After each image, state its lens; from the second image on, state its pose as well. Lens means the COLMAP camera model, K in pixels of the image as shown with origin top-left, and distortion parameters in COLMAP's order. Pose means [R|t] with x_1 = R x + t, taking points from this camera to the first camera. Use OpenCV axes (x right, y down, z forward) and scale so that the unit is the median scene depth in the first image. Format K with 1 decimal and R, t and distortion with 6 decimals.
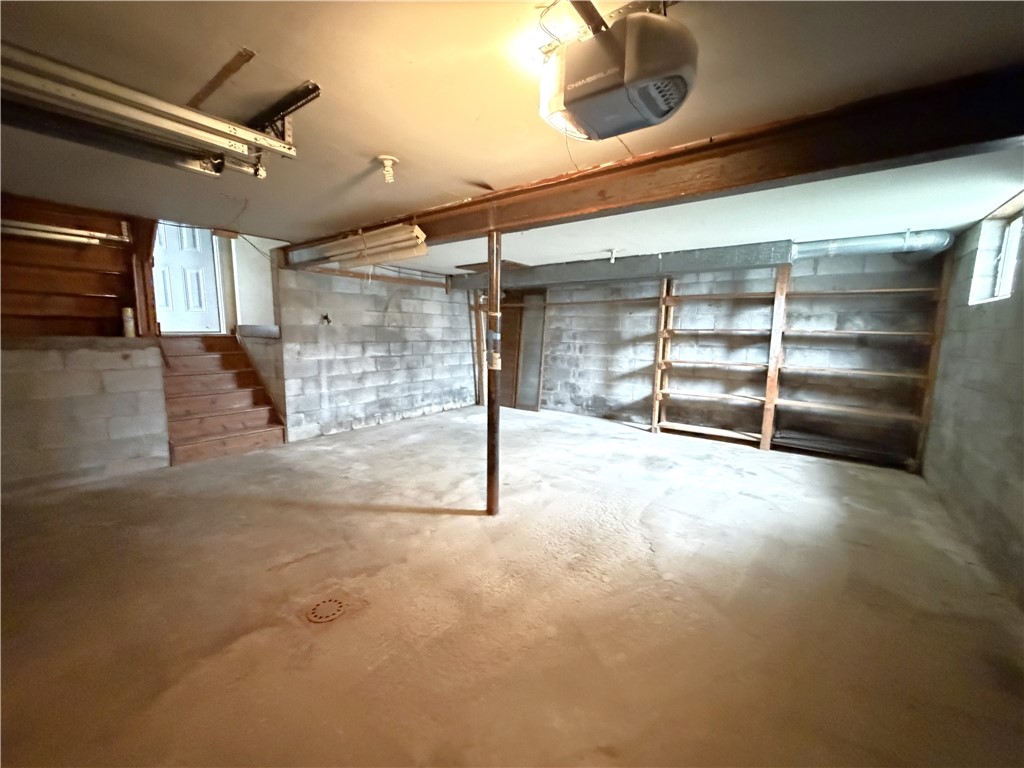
lens RADIAL K [[416.0, 0, 506.6], [0, 416.0, 386.9], [0, 0, 1]] dist [-0.001106, -0.000159]
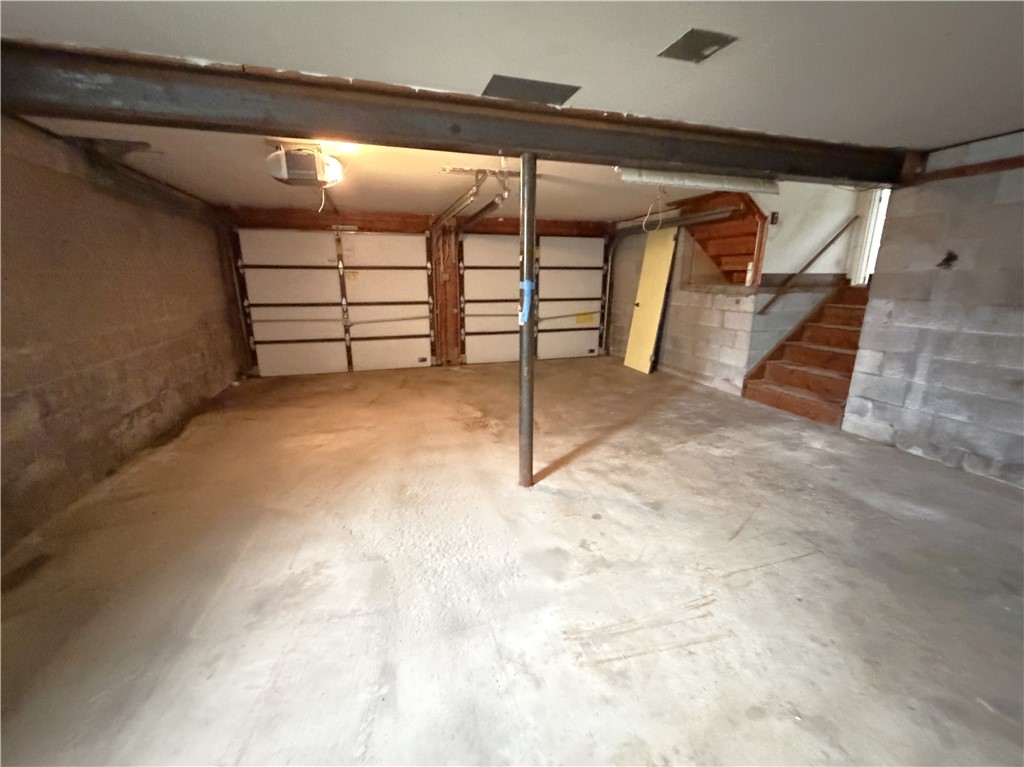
lens RADIAL K [[416.0, 0, 506.8], [0, 416.0, 385.8], [0, 0, 1]] dist [-0.001106, -0.000159]
pose [[-0.587401, 0.195138, -0.785417, 0.520812], [-0.111557, 0.941707, 0.317400, -0.144430], [0.801570, 0.274060, -0.531391, 1.096454]]
